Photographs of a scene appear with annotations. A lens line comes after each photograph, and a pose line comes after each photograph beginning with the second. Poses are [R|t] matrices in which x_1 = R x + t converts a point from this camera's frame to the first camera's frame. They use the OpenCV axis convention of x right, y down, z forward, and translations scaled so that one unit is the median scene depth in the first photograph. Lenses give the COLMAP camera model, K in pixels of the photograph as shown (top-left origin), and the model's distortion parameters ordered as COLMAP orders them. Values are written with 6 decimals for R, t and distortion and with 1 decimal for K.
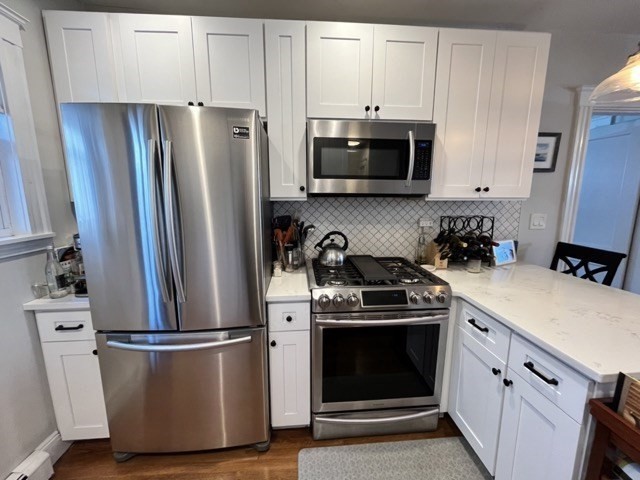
lens RADIAL K [[261.7, 0, 320.0], [0, 261.7, 240.0], [0, 0, 1]] dist [0.000445, 0.000175]
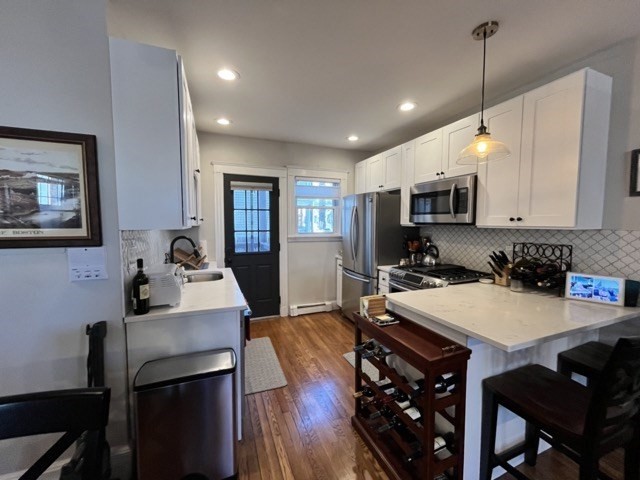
lens RADIAL K [[261.7, 0, 320.0], [0, 261.7, 240.0], [0, 0, 1]] dist [0.000445, 0.000175]
pose [[0.296771, 0.062952, -0.952871, 1.414522], [-0.159096, 0.987139, 0.015666, 0.020488], [0.941602, 0.146949, 0.302970, -0.171393]]
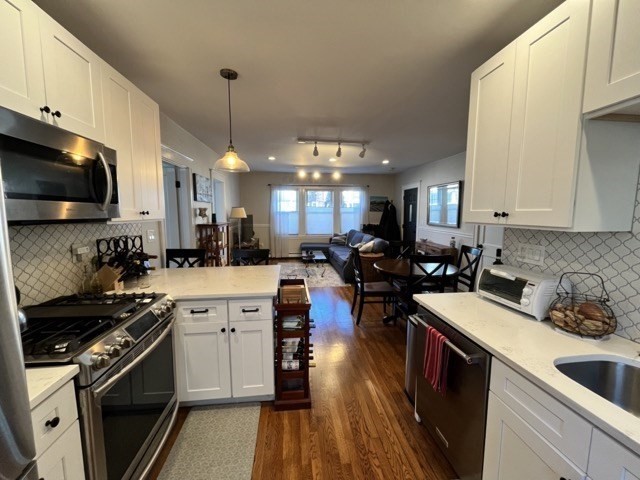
lens RADIAL K [[261.7, 0, 320.0], [0, 261.7, 240.0], [0, 0, 1]] dist [0.000445, 0.000175]
pose [[-0.047293, -0.107343, 0.993097, -0.579220], [0.164061, 0.979873, 0.113726, -0.073818], [-0.985316, 0.168307, -0.028731, 0.260275]]
